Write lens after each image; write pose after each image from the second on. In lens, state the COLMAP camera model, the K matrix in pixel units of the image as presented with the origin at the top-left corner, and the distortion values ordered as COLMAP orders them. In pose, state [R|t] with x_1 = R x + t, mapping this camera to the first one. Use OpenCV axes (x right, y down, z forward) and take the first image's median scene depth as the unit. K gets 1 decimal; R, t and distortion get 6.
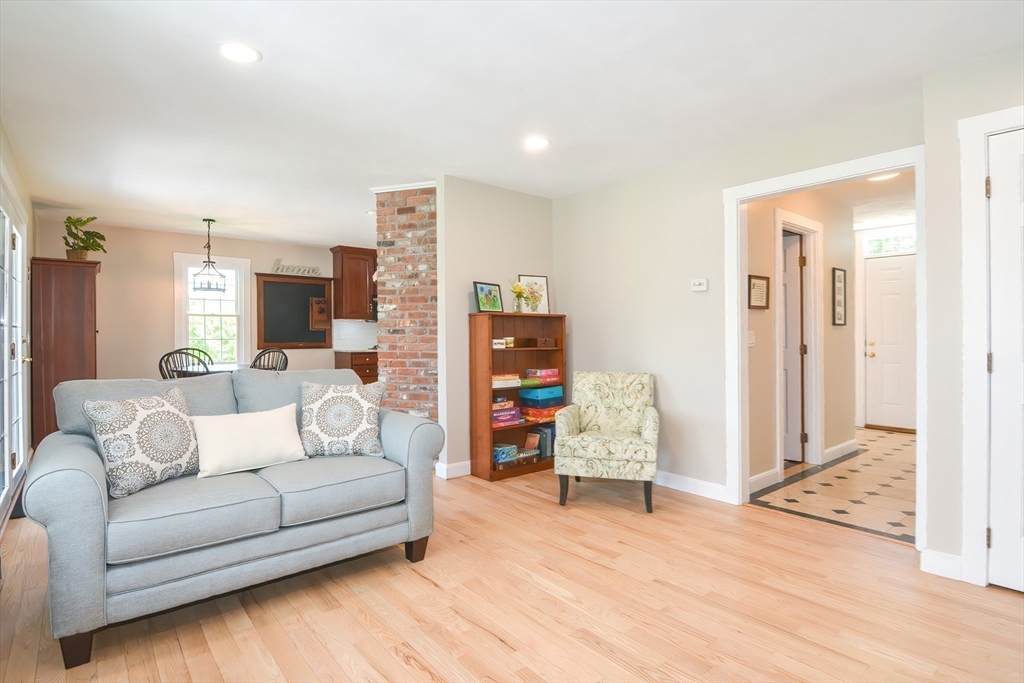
lens RADIAL K [[497.3, 0, 512.3], [0, 497.3, 338.7], [0, 0, 1]] dist [-0.002989, -0.002573]
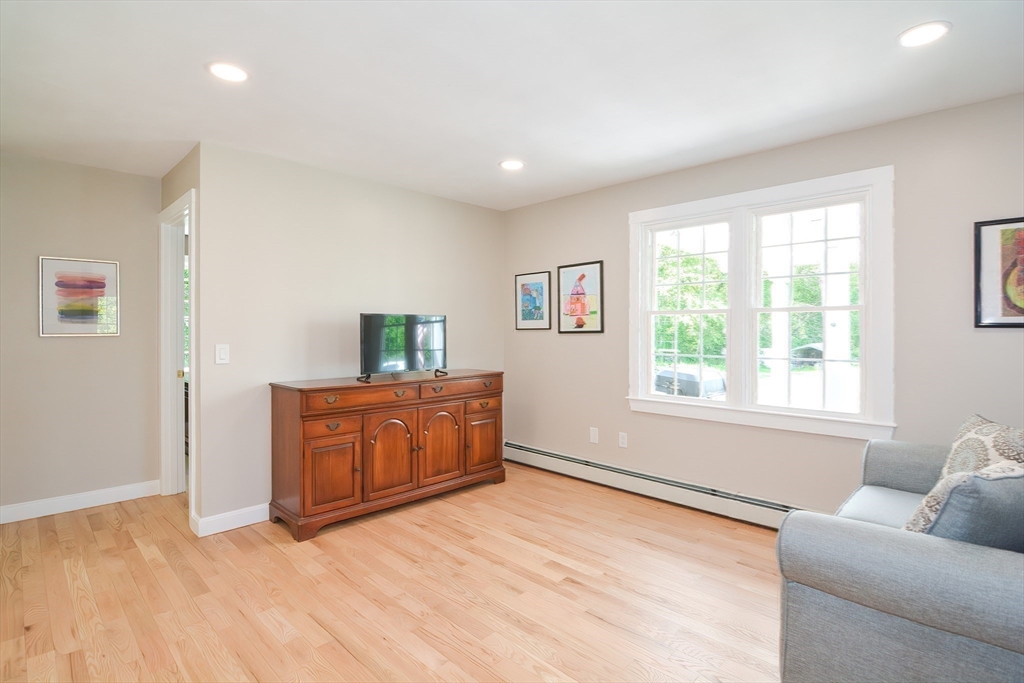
lens RADIAL K [[497.3, 0, 509.3], [0, 497.3, 335.6], [0, 0, 1]] dist [-0.002989, -0.002573]
pose [[-0.994271, 0.004263, -0.106805, 0.306464], [0.003355, 0.999957, 0.008684, -0.058773], [0.106837, 0.008276, -0.994242, 2.082683]]
